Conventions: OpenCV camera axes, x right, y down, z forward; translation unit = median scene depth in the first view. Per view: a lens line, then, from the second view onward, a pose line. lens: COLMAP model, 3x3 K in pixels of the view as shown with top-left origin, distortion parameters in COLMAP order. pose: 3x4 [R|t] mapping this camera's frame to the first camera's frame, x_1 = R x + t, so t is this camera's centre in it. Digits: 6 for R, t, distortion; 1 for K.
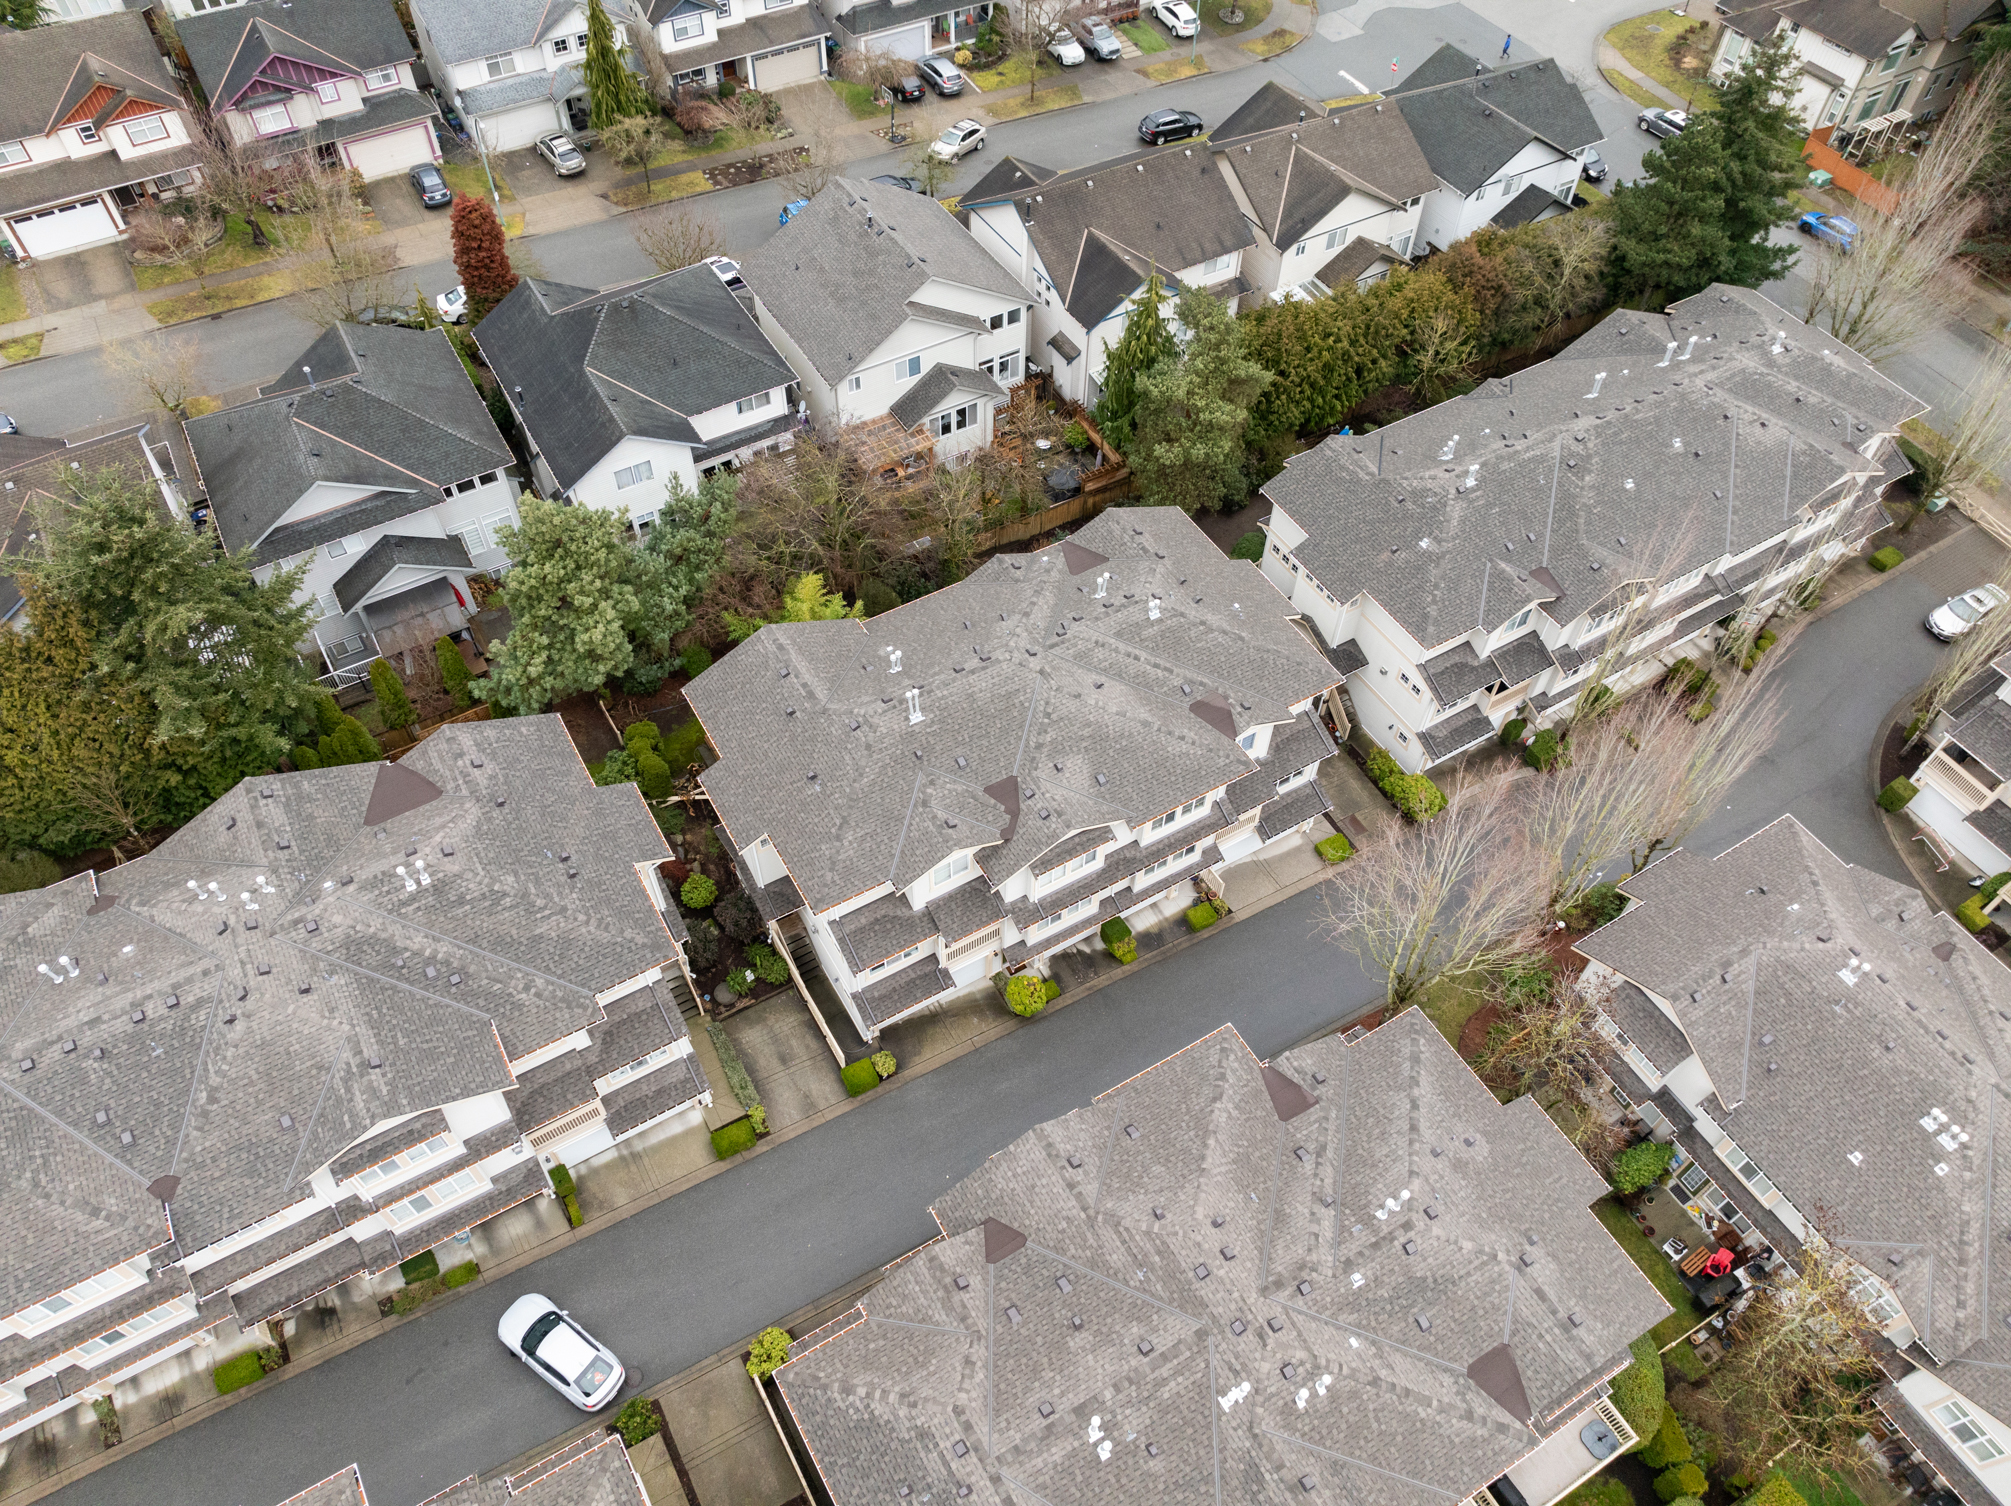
lens RADIAL K [[1422.4, 0, 1001.4], [0, 1422.4, 749.6], [0, 0, 1]] dist [-0.051366, 0.024548]
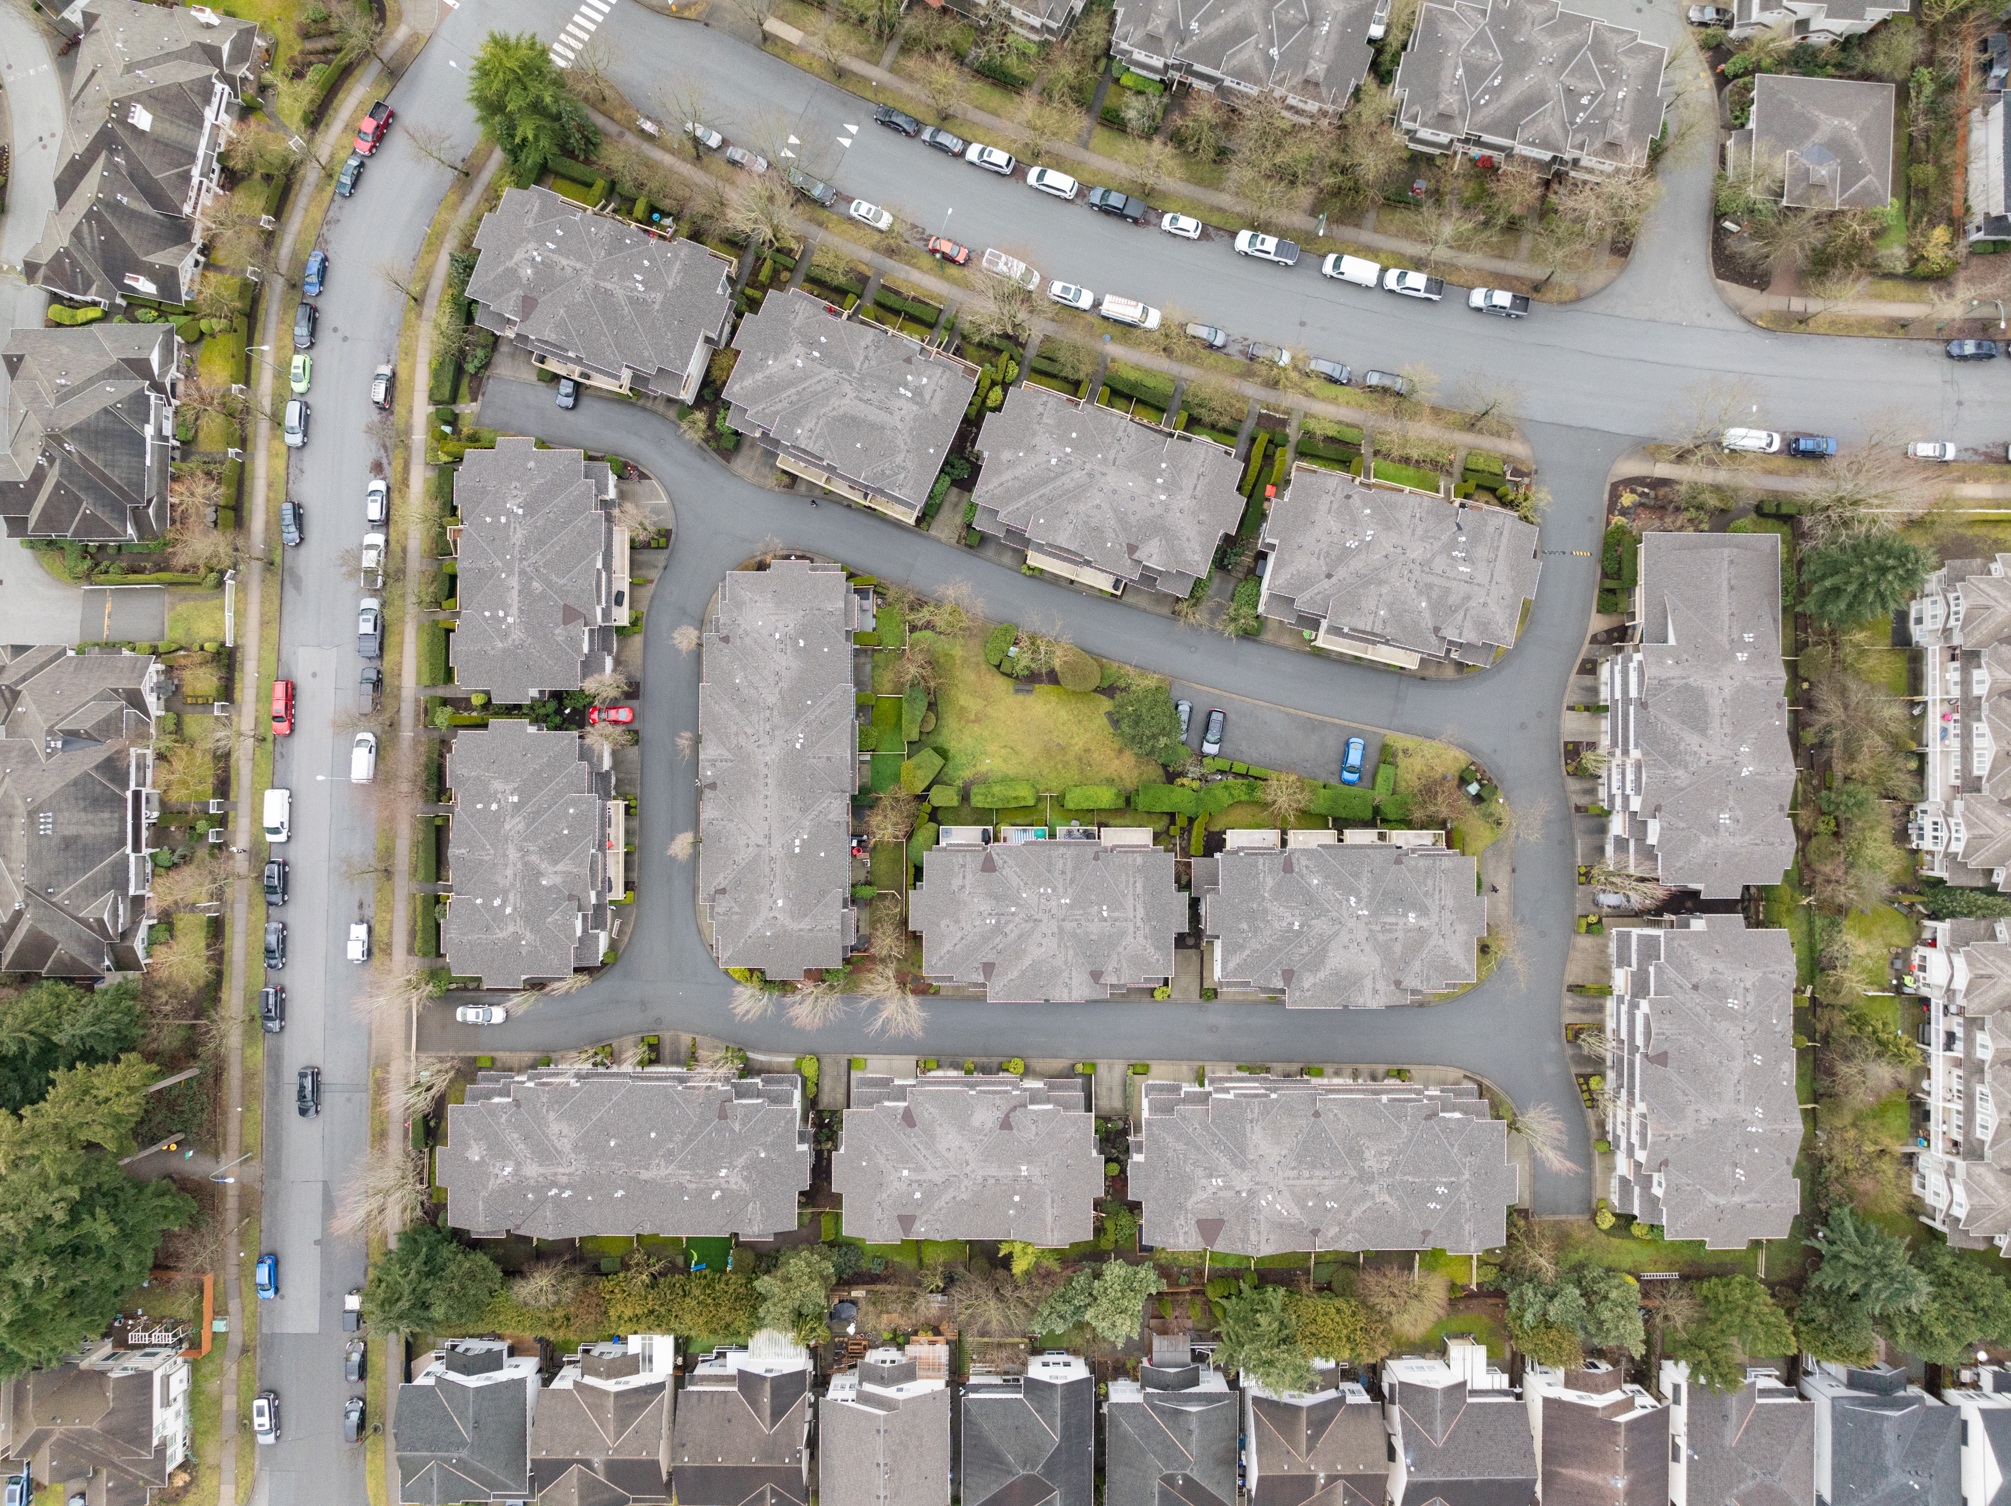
lens RADIAL K [[1422.4, 0, 1011.6], [0, 1422.4, 739.8], [0, 0, 1]] dist [-0.051366, 0.024548]
pose [[-0.860398, -0.509542, -0.009047, 0.277558], [0.388097, -0.666627, 0.636388, -0.844122], [-0.330297, 0.544036, 0.771316, -1.019775]]
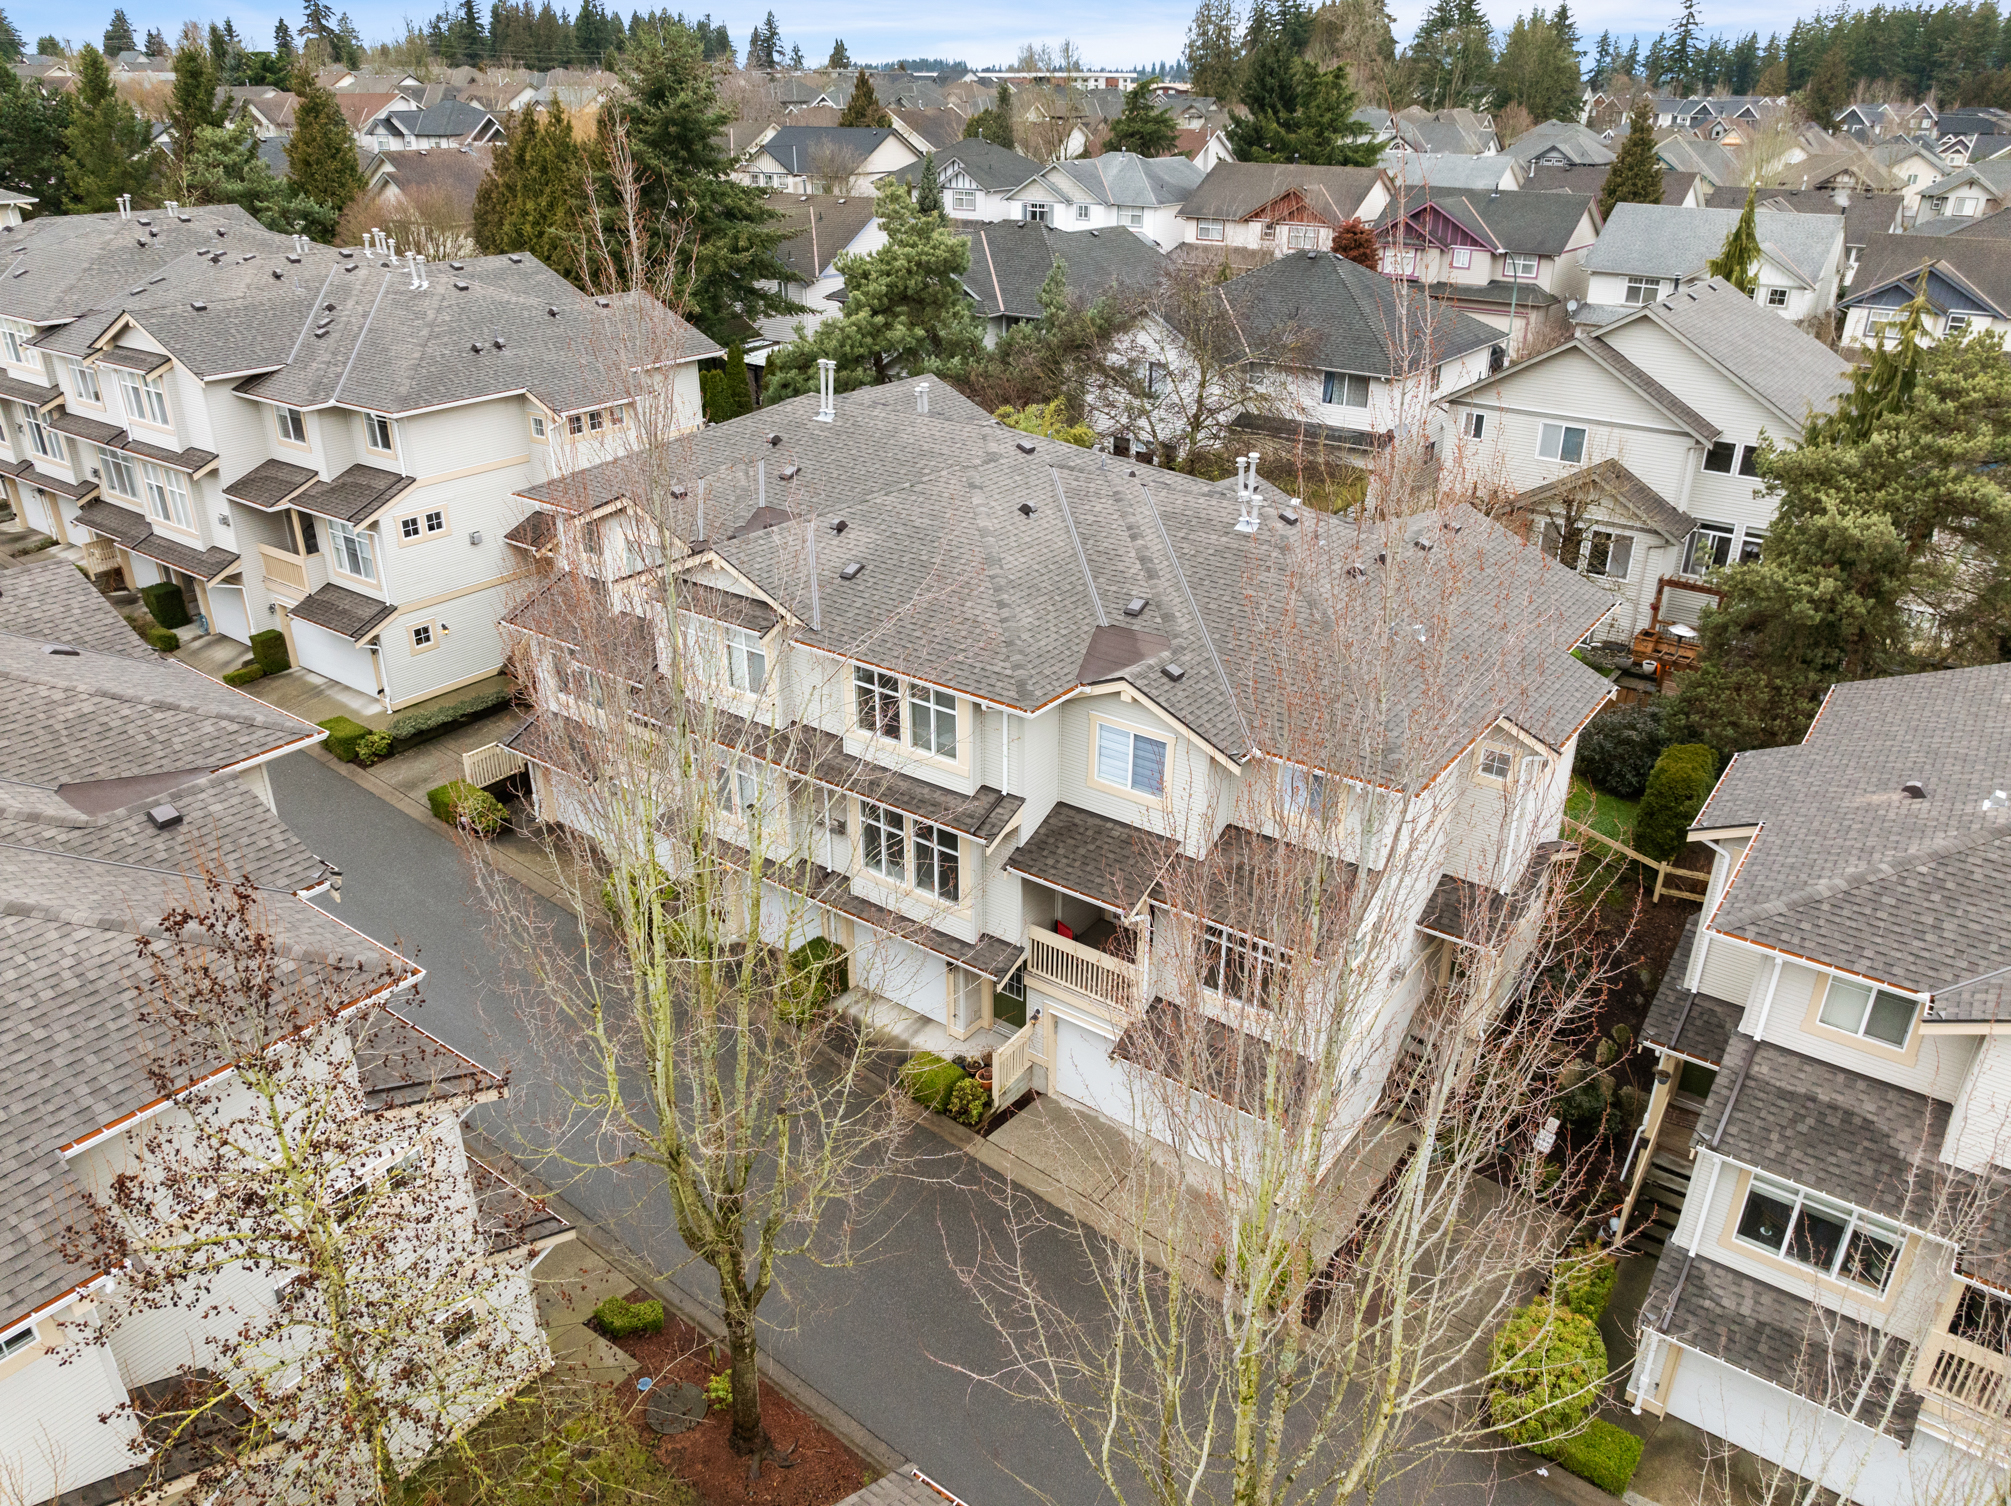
lens RADIAL K [[1422.4, 0, 1006.1], [0, 1422.4, 752.5], [0, 0, 1]] dist [-0.051366, 0.024548]
pose [[0.392587, 0.387533, -0.834083, 0.430965], [-0.722481, 0.691131, -0.018943, 0.027607], [0.569120, 0.610045, 0.551314, 0.580598]]
